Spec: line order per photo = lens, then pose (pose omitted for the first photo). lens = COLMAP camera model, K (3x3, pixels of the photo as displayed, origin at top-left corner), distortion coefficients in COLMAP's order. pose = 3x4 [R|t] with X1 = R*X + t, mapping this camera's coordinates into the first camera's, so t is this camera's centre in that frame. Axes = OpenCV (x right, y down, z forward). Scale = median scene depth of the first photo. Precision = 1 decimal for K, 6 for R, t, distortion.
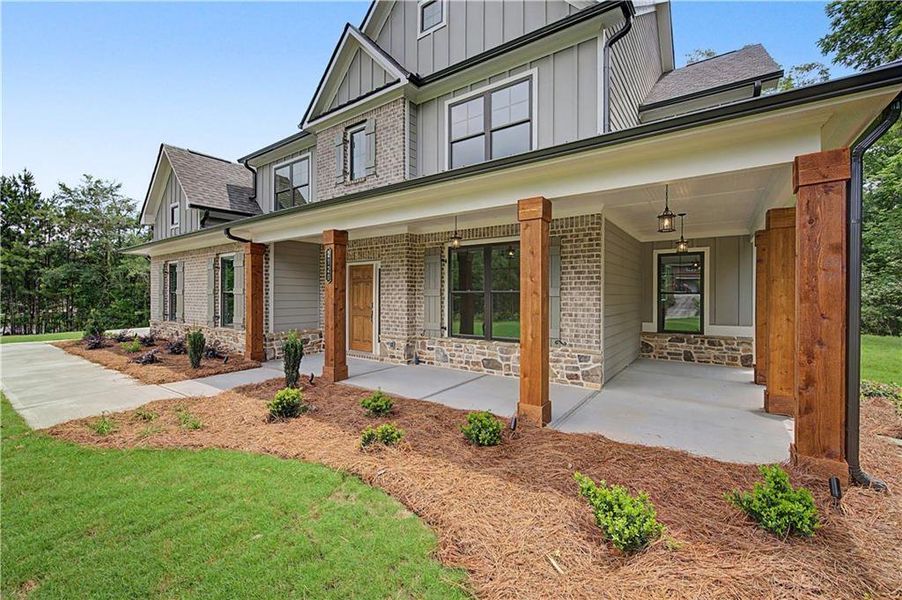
lens RADIAL K [[375.5, 0, 448.5], [0, 375.5, 297.9], [0, 0, 1]] dist [0.002217, 0.000184]
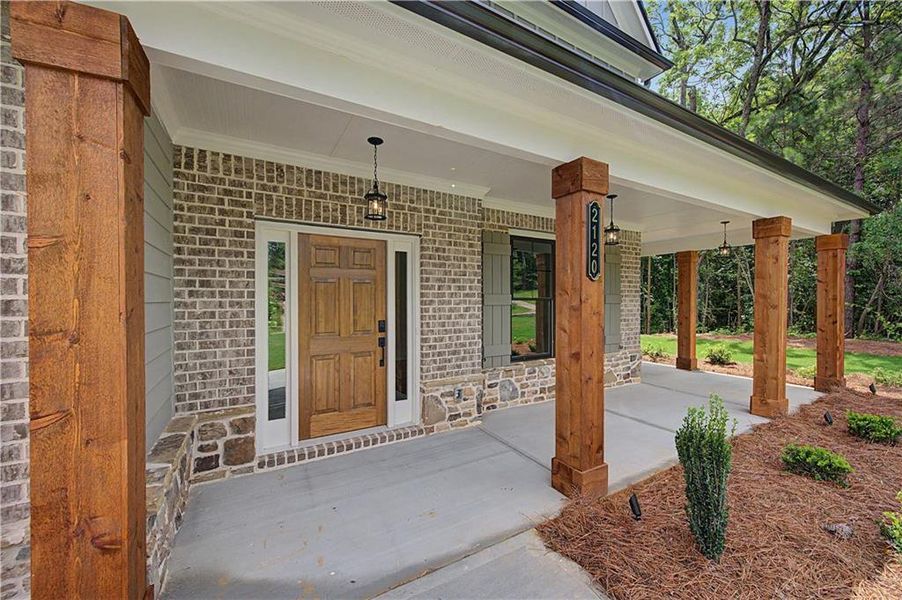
lens RADIAL K [[352.8, 0, 451.7], [0, 352.8, 299.9], [0, 0, 1]] dist [0.004367, -0.001068]
pose [[0.407756, -0.009187, 0.913045, -0.646178], [0.004936, 0.999957, 0.007857, -0.019040], [-0.913078, 0.001302, 0.407783, 0.824791]]
